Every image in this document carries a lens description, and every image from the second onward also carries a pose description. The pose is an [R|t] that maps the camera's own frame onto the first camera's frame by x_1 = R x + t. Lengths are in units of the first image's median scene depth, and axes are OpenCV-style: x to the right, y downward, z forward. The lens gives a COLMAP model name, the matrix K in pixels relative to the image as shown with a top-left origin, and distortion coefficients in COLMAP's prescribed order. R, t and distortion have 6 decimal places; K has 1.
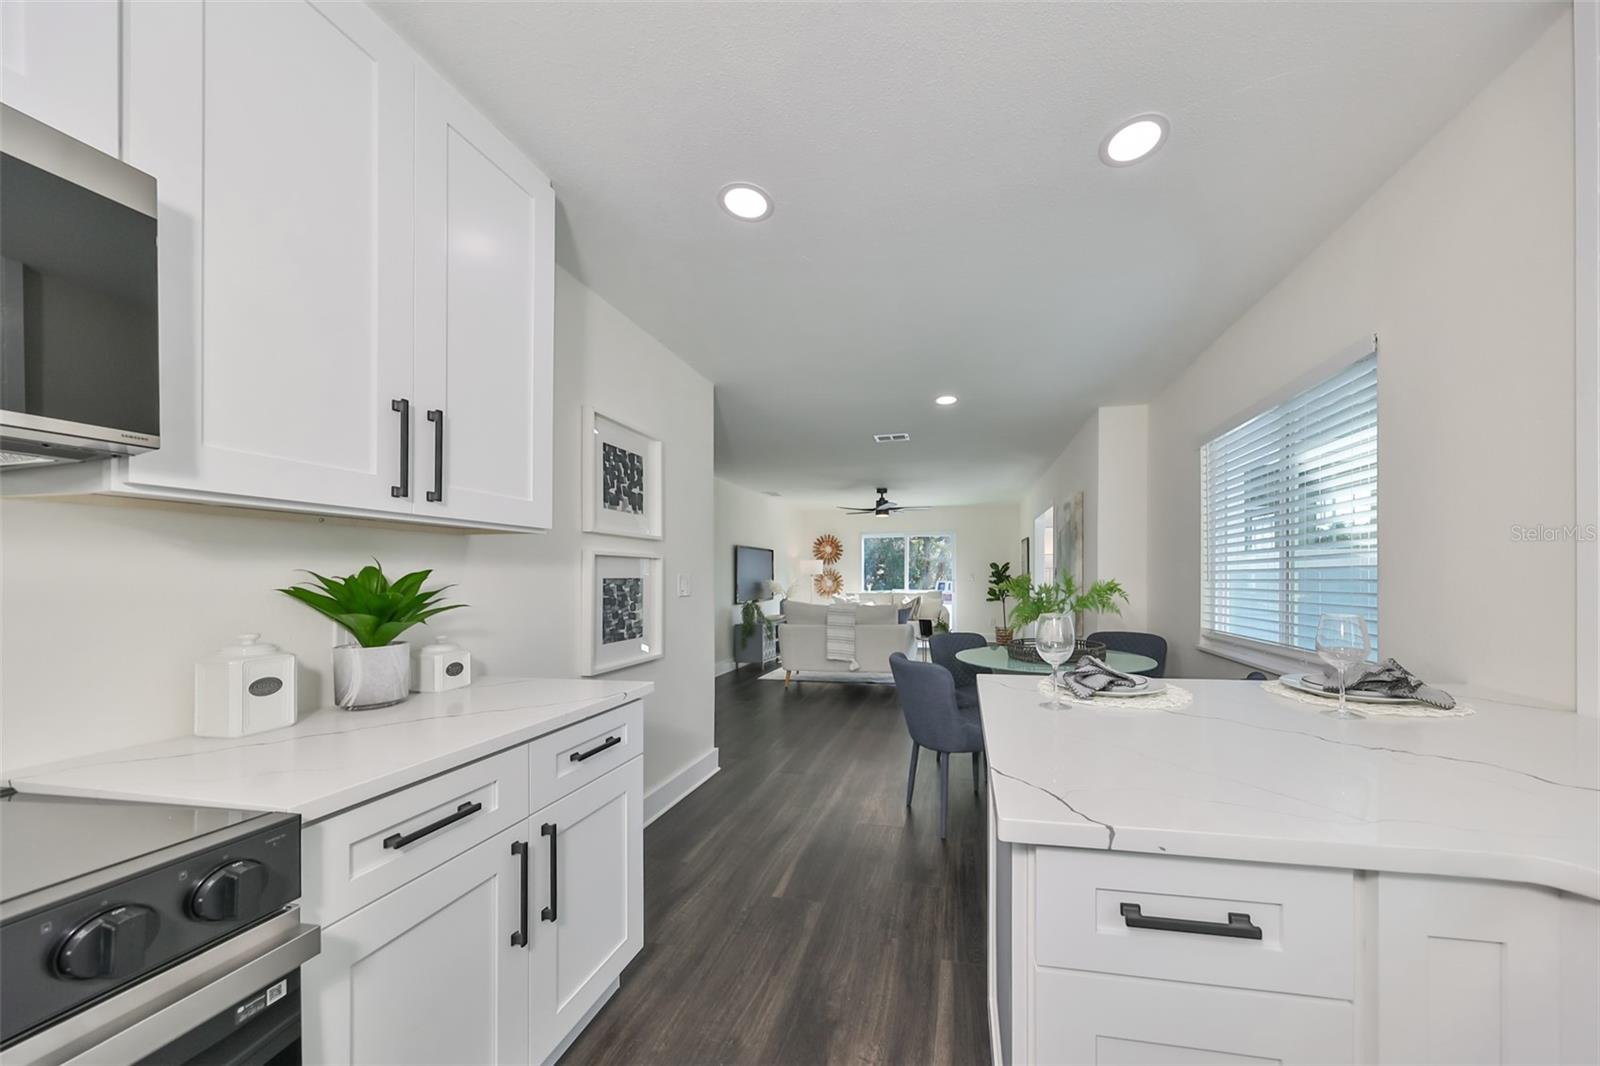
lens RADIAL K [[501.3, 0, 869.8], [0, 501.3, 575.4], [0, 0, 1]] dist [0.000269, 0.000011]
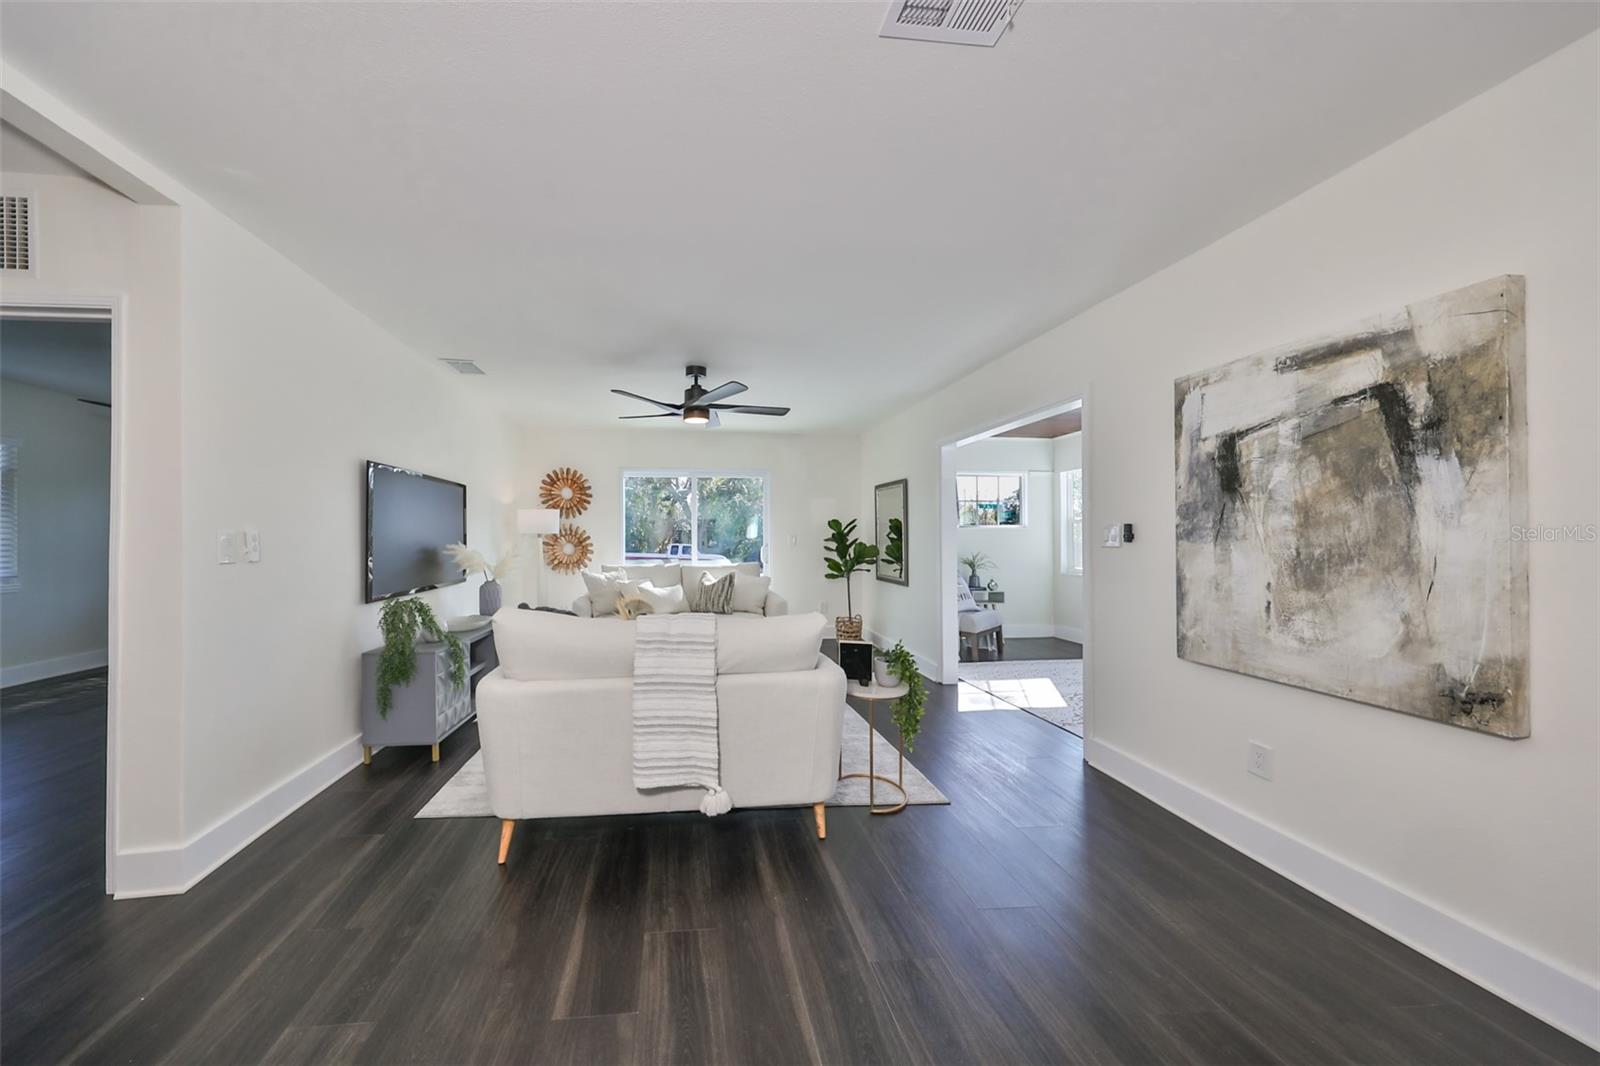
lens RADIAL K [[510.4, 0, 710.1], [0, 510.4, 542.6], [0, 0, 1]] dist [-0.017671, 0.000063]
pose [[0.969902, 0.007049, 0.243392, -0.093670], [-0.009244, 0.999926, 0.007877, 0.001801], [-0.243318, -0.009890, 0.969896, 0.528613]]
